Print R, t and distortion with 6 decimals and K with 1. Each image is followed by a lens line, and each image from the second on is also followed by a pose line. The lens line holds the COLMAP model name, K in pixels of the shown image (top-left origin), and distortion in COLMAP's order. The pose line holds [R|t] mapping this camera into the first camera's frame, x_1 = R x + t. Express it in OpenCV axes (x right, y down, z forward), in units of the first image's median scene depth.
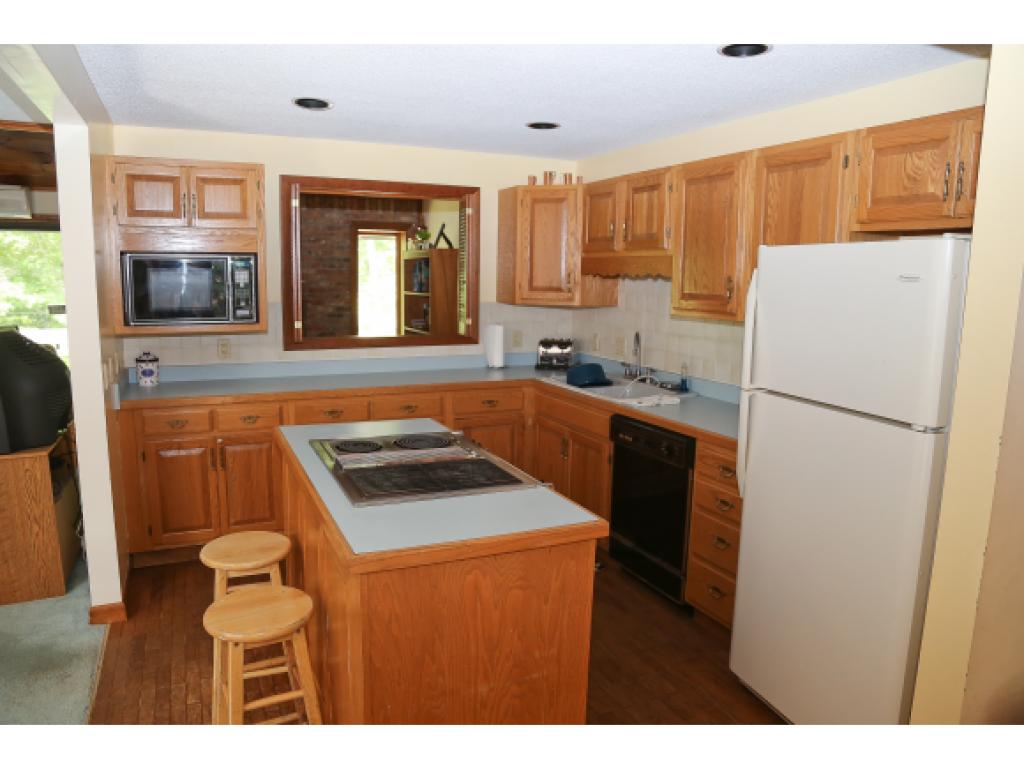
lens RADIAL K [[696.4, 0, 506.1], [0, 696.4, 391.8], [0, 0, 1]] dist [-0.106698, 0.036683]
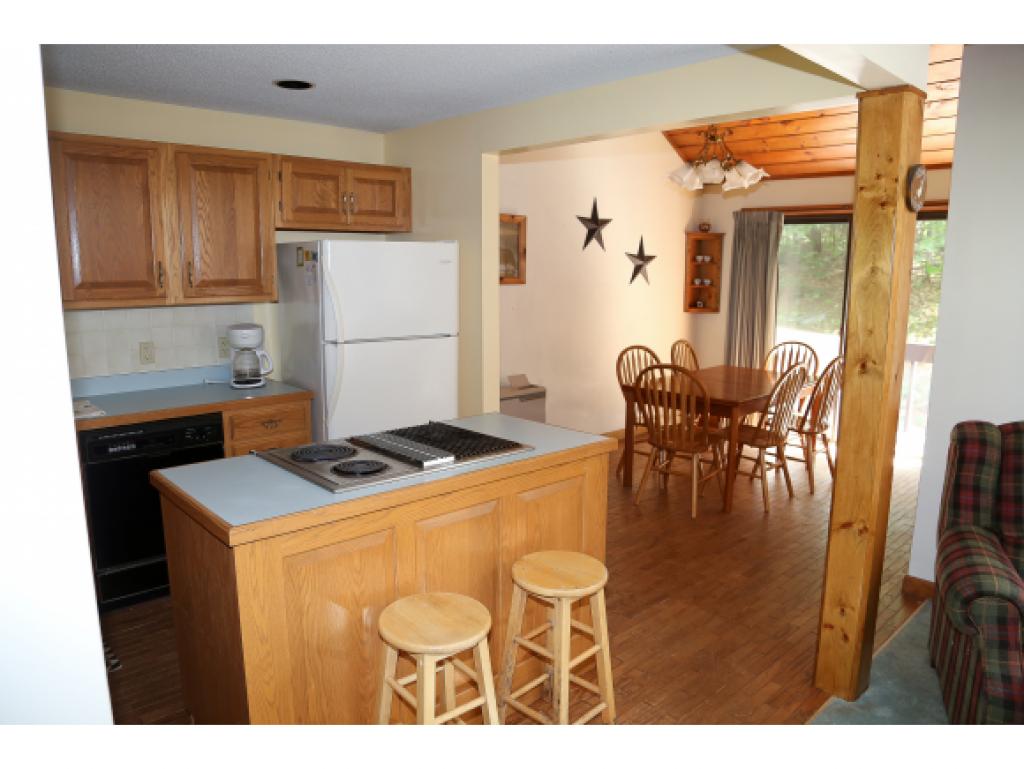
lens RADIAL K [[696.4, 0, 509.6], [0, 696.4, 384.6], [0, 0, 1]] dist [-0.106698, 0.036683]
pose [[-0.305509, -0.179474, 0.935122, -0.581244], [0.139701, 0.963000, 0.230465, -0.106512], [-0.941885, 0.201047, -0.269133, 0.575030]]
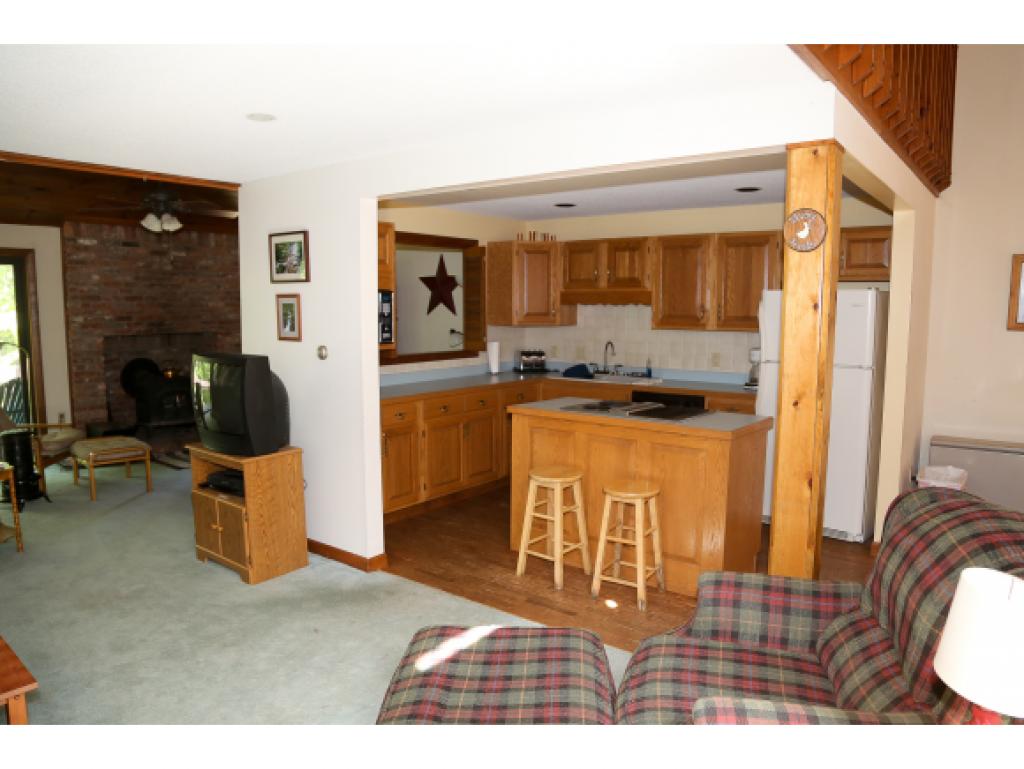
lens RADIAL K [[696.4, 0, 520.1], [0, 696.4, 390.7], [0, 0, 1]] dist [-0.106698, 0.036683]
pose [[0.889060, -0.070029, 0.452403, -0.636783], [0.087362, 0.996023, -0.017504, 0.028864], [-0.449378, 0.055085, 0.891642, -0.242876]]
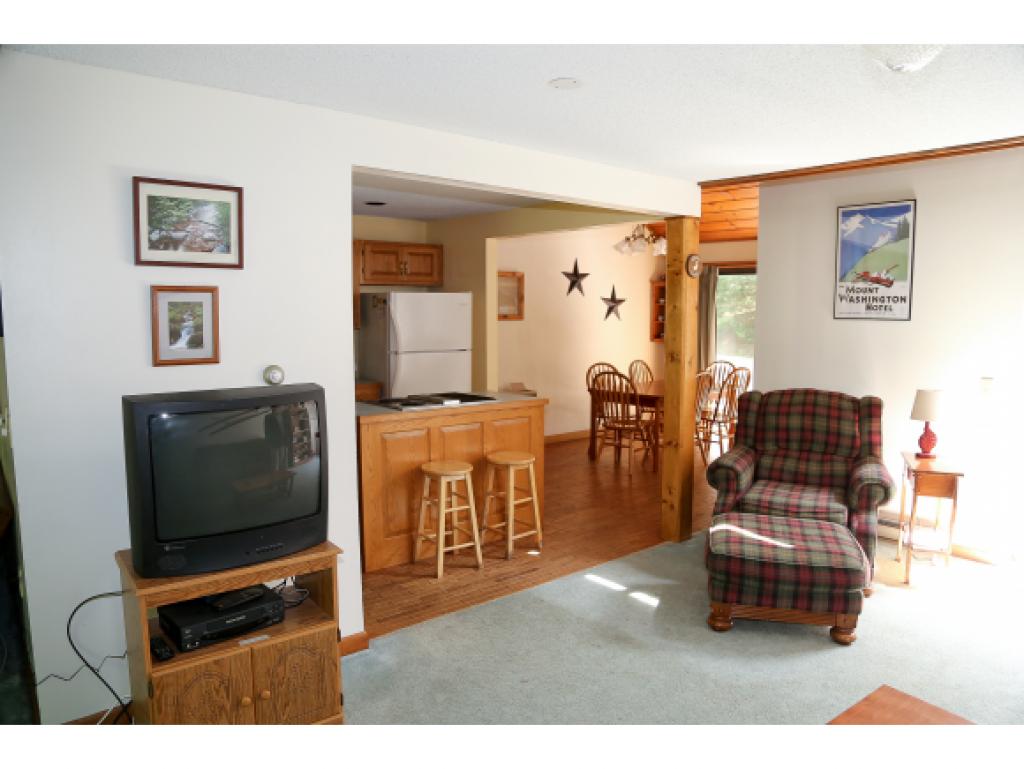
lens RADIAL K [[696.4, 0, 512.3], [0, 696.4, 383.2], [0, 0, 1]] dist [-0.106698, 0.036683]
pose [[-0.255858, -0.122870, 0.958874, -1.103608], [0.145600, 0.975677, 0.163874, -0.126501], [-0.955687, 0.181540, -0.231745, 0.645661]]
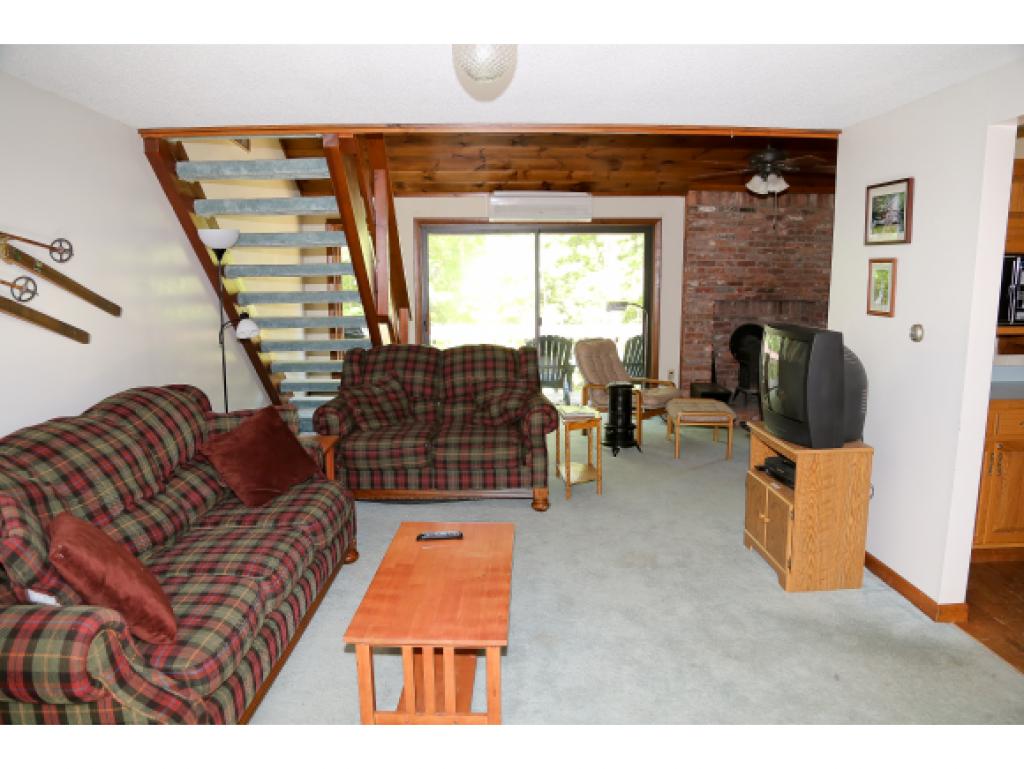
lens RADIAL K [[696.4, 0, 509.0], [0, 696.4, 386.5], [0, 0, 1]] dist [-0.106698, 0.036683]
pose [[0.913902, 0.043743, -0.403571, -0.554385], [-0.046303, 0.998922, 0.003417, 0.013064], [0.403285, 0.015564, 0.914942, -0.125383]]
